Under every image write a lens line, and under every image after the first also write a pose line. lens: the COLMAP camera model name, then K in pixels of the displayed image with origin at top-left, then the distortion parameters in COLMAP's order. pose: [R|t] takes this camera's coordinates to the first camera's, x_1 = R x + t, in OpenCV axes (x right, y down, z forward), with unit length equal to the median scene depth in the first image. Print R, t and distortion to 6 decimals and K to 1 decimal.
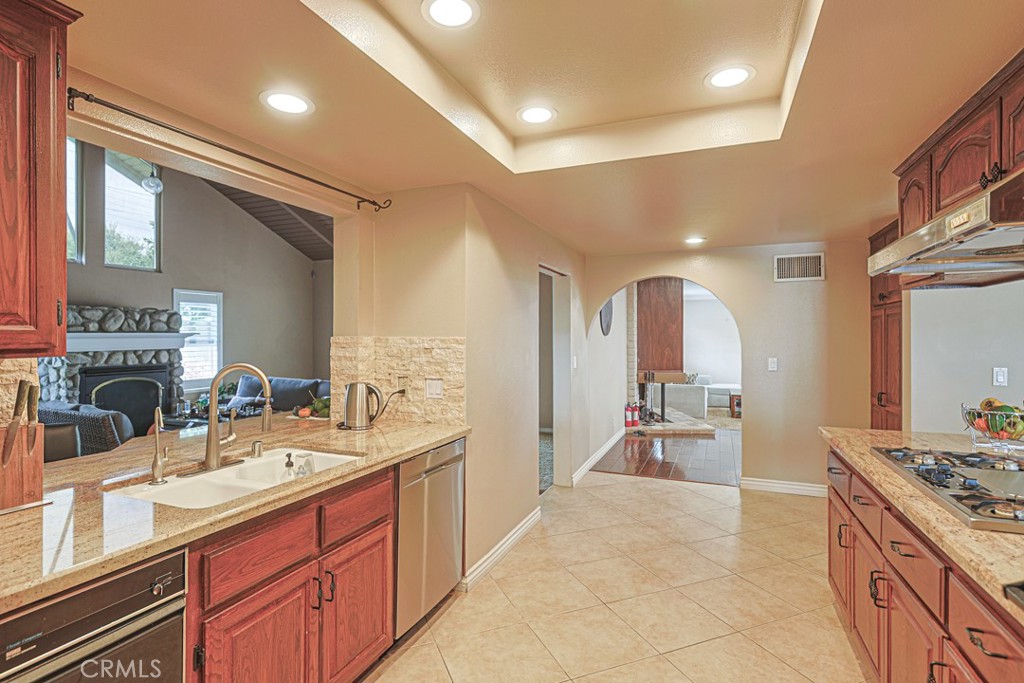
lens RADIAL K [[485.4, 0, 508.1], [0, 485.4, 339.0], [0, 0, 1]] dist [-0.005421, 0.000546]
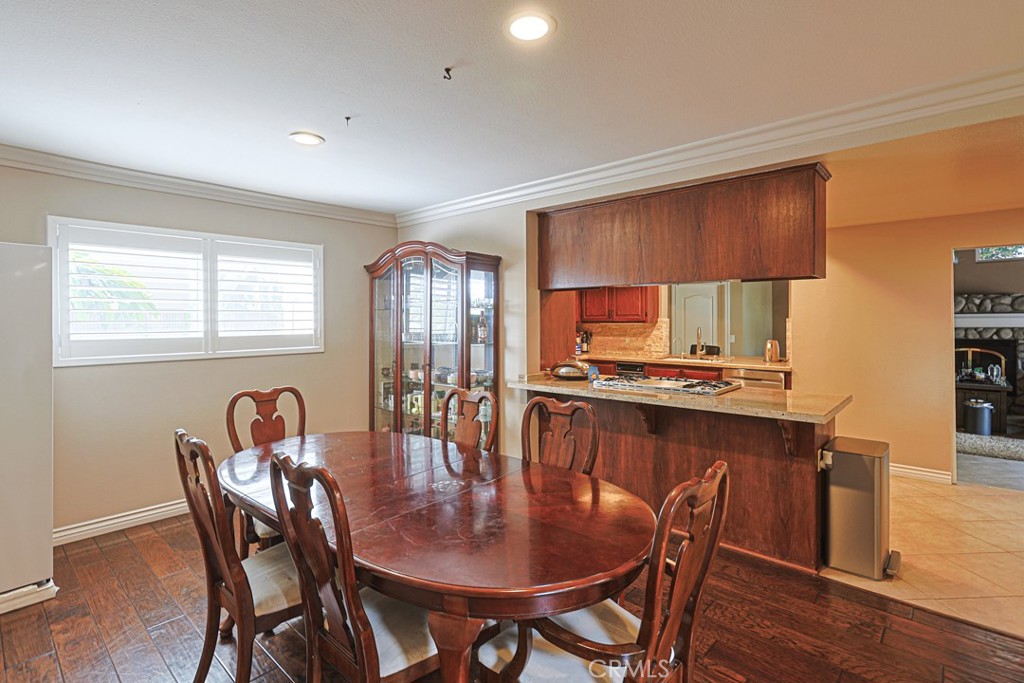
lens RADIAL K [[485.4, 0, 527.0], [0, 485.4, 322.0], [0, 0, 1]] dist [-0.005421, 0.000546]
pose [[-0.301100, 0.003213, -0.953587, 0.801631], [-0.001466, 0.999992, 0.003833, 0.005249], [0.953591, 0.002552, -0.301093, 0.249467]]
